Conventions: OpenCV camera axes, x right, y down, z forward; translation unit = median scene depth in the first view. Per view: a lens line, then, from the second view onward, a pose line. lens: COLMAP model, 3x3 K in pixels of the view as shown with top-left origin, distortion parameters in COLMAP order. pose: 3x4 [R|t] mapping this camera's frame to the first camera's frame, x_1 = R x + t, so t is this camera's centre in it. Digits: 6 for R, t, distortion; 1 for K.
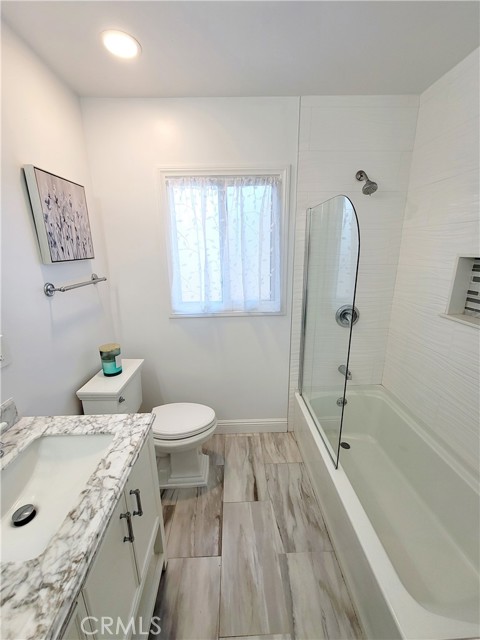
lens RADIAL K [[261.0, 0, 240.1], [0, 261.0, 318.9], [0, 0, 1]] dist [-0.002139, 0.000869]
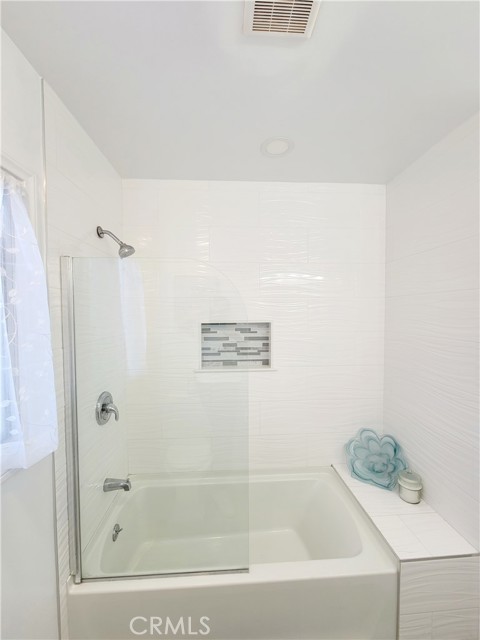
lens RADIAL K [[261.0, 0, 239.9], [0, 261.0, 320.4], [0, 0, 1]] dist [-0.002139, 0.000869]
pose [[-0.016067, -0.025877, 0.999536, -0.431970], [0.267908, 0.963001, 0.029238, -0.229488], [-0.963311, 0.268253, -0.008540, 0.793595]]
